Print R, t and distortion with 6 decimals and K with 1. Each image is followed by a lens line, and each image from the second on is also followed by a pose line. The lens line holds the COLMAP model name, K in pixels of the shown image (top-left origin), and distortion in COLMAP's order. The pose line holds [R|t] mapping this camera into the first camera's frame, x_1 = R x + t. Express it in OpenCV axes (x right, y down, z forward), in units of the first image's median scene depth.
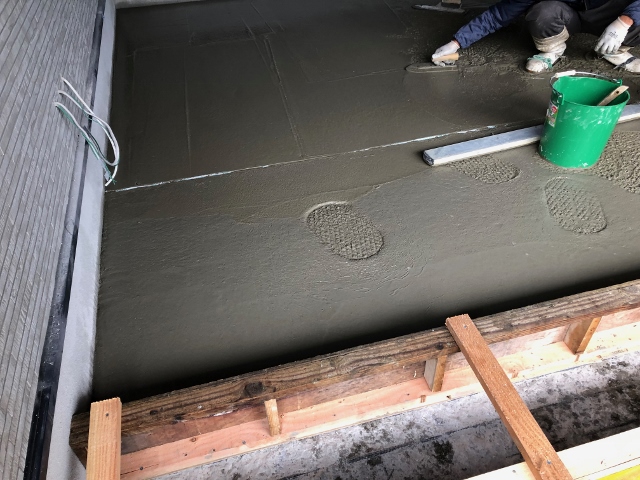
lens RADIAL K [[522.2, 0, 321.3], [0, 522.2, 230.1], [0, 0, 1]] dist [0.087016, -0.105805]
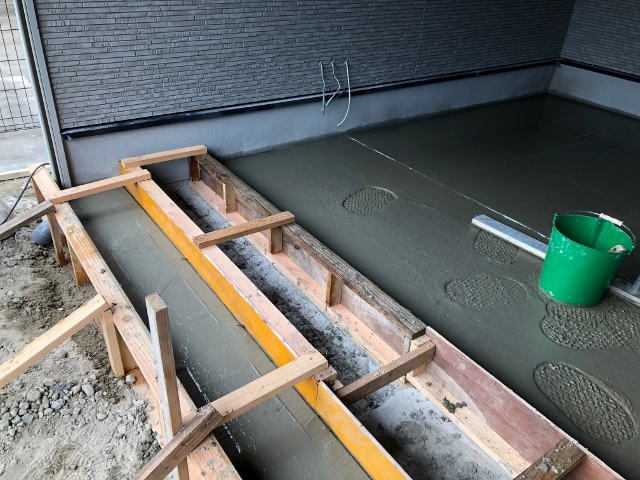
lens RADIAL K [[522.2, 0, 321.3], [0, 522.2, 230.1], [0, 0, 1]] dist [0.087016, -0.105805]
pose [[0.347014, 0.513691, -0.784667, 1.061088], [-0.655345, 0.731316, 0.188942, -0.114809], [0.670898, 0.448662, 0.590422, 0.069711]]
